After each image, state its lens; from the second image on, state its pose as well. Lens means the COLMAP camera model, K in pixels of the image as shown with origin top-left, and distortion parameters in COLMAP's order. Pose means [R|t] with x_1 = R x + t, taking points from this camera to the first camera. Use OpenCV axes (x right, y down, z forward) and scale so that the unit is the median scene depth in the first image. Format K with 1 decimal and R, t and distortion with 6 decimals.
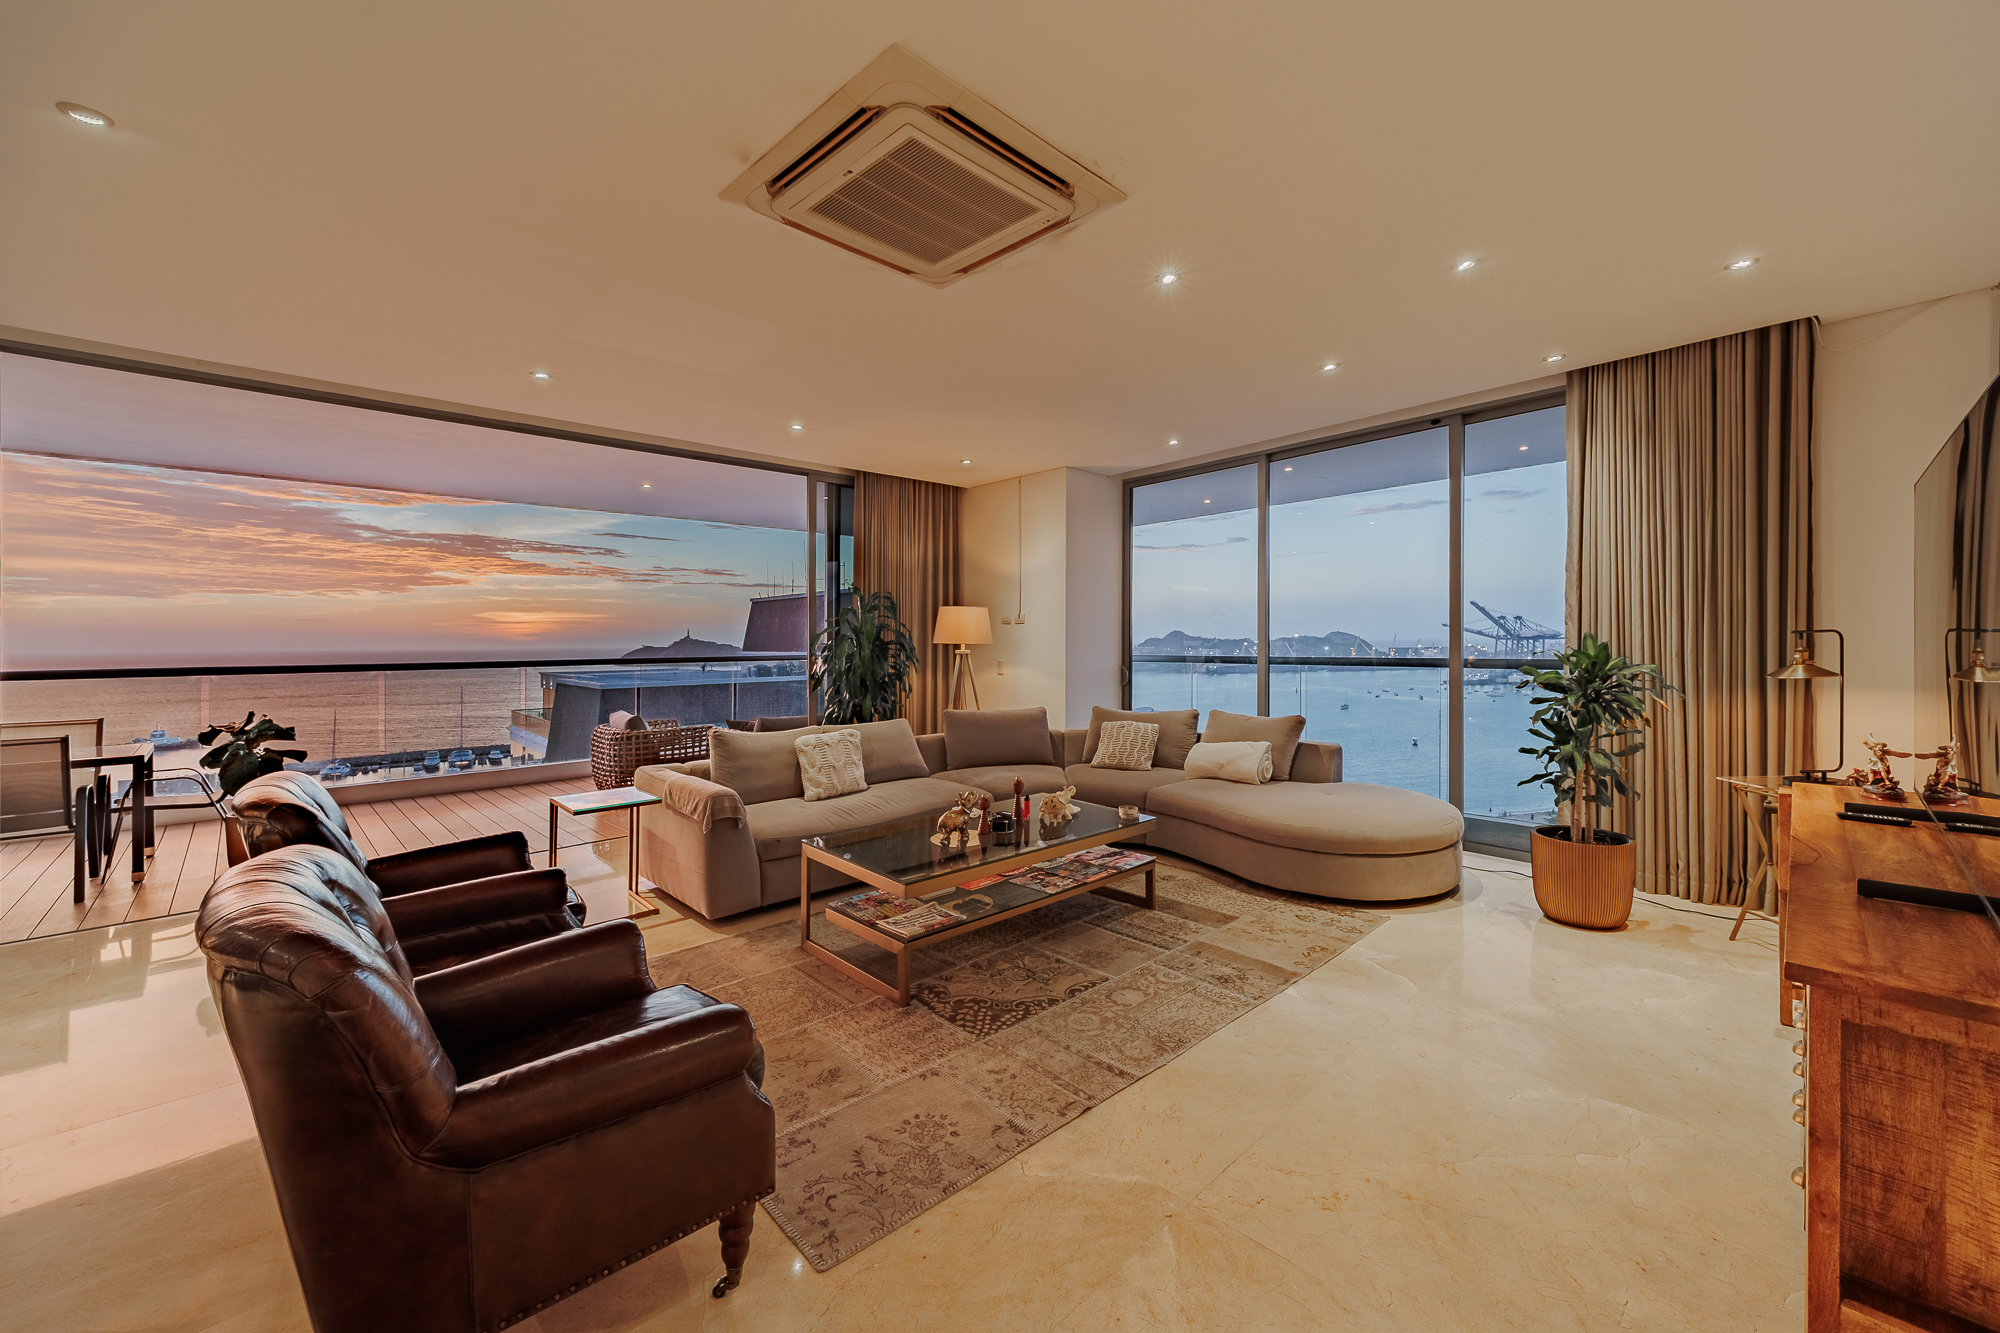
lens RADIAL K [[791.4, 0, 1050.2], [0, 791.4, 643.8], [0, 0, 1]] dist [0.010924, -0.000930]
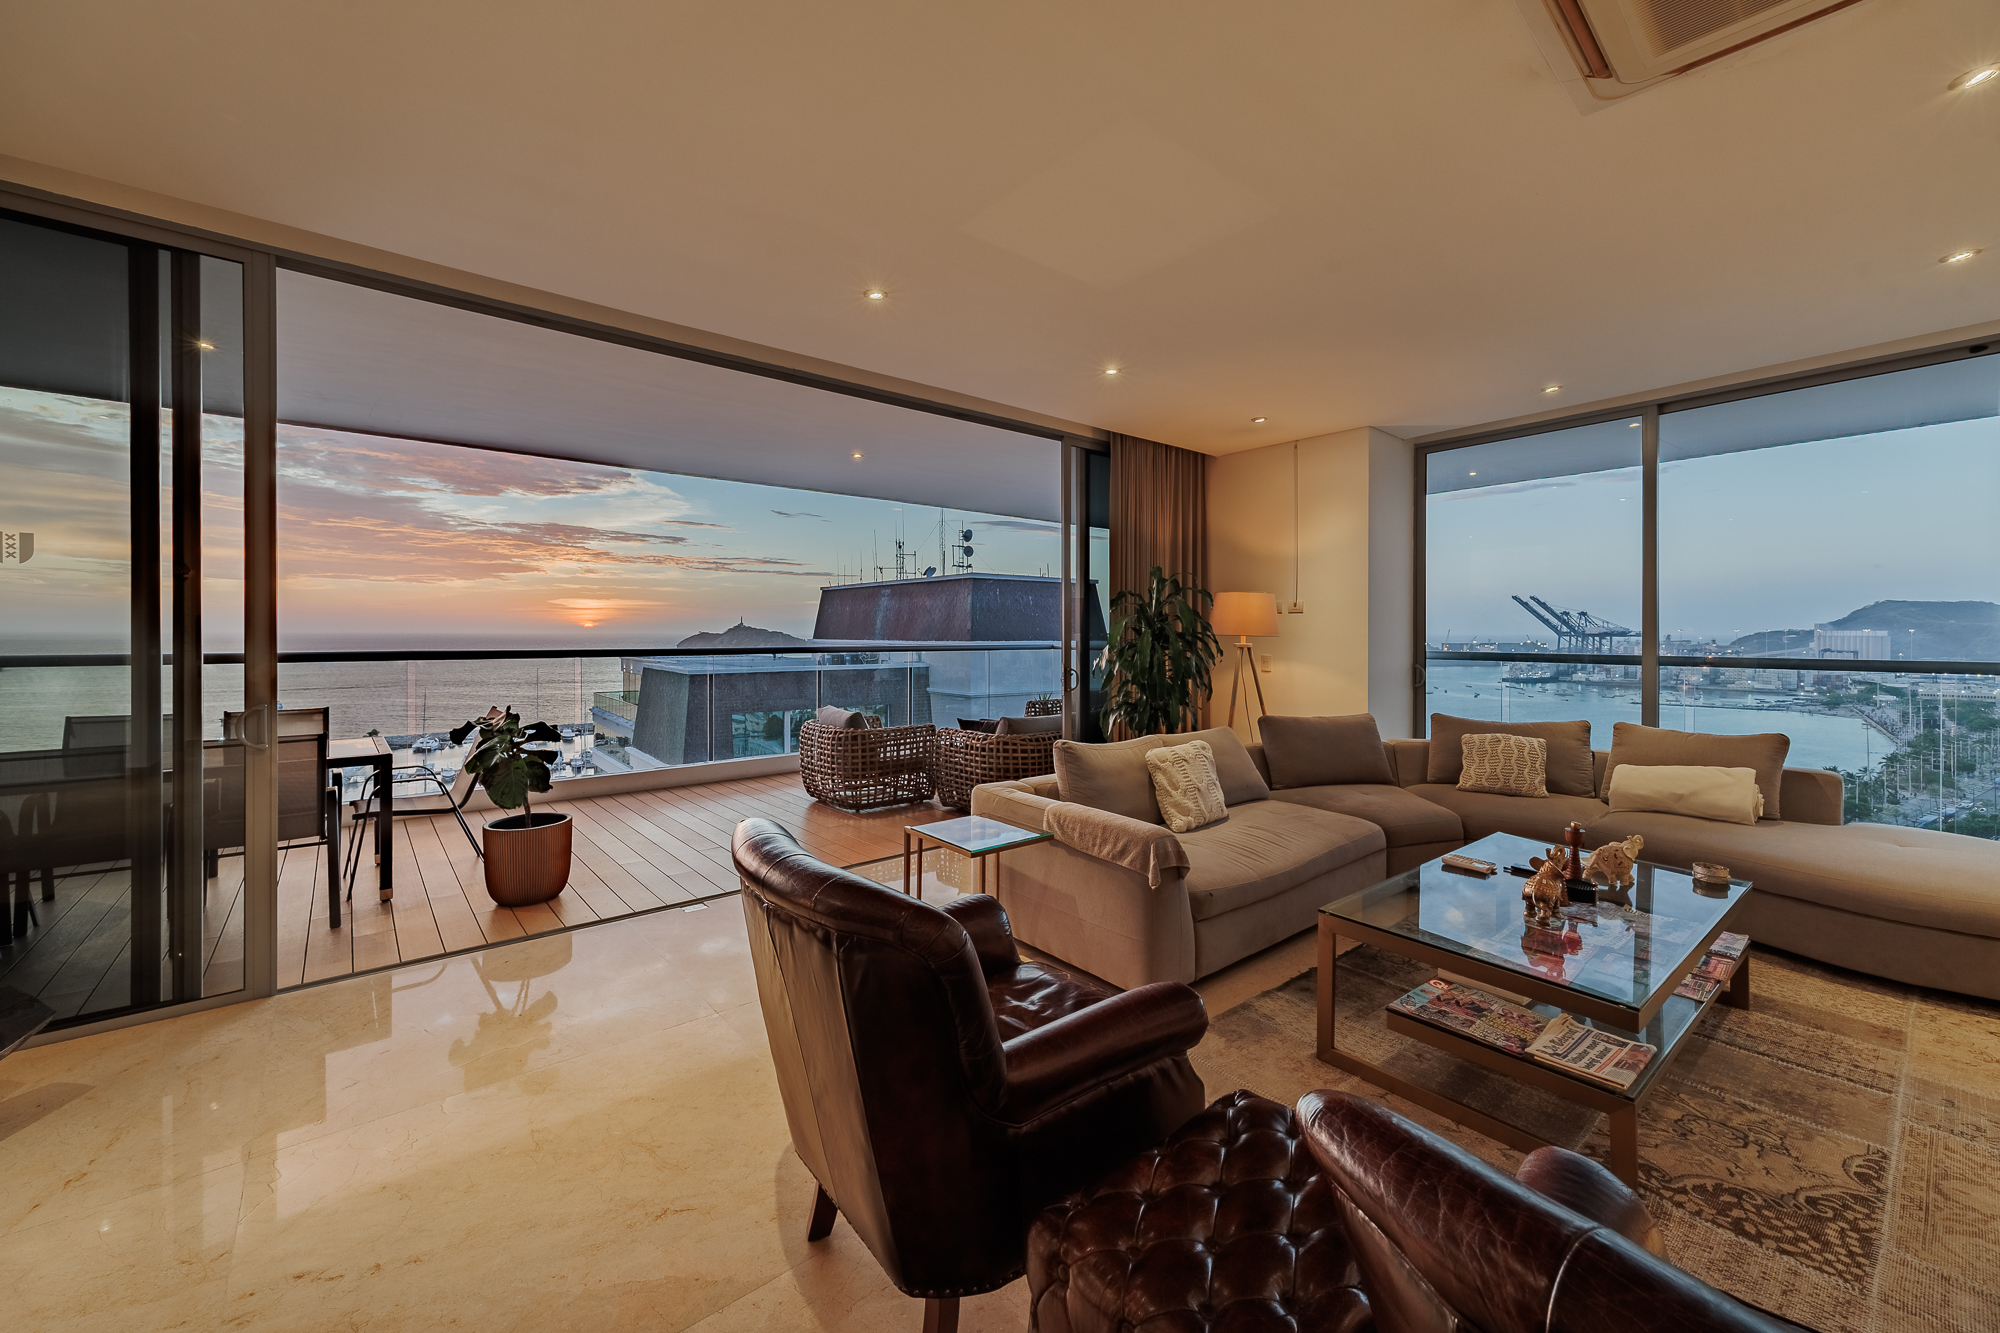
lens RADIAL K [[791.4, 0, 1033.1], [0, 791.4, 636.2], [0, 0, 1]] dist [0.010924, -0.000930]
pose [[0.996827, 0.009572, -0.079024, -0.319768], [-0.009205, 0.999945, 0.005012, -0.001579], [0.079068, -0.004269, 0.996860, 0.155412]]
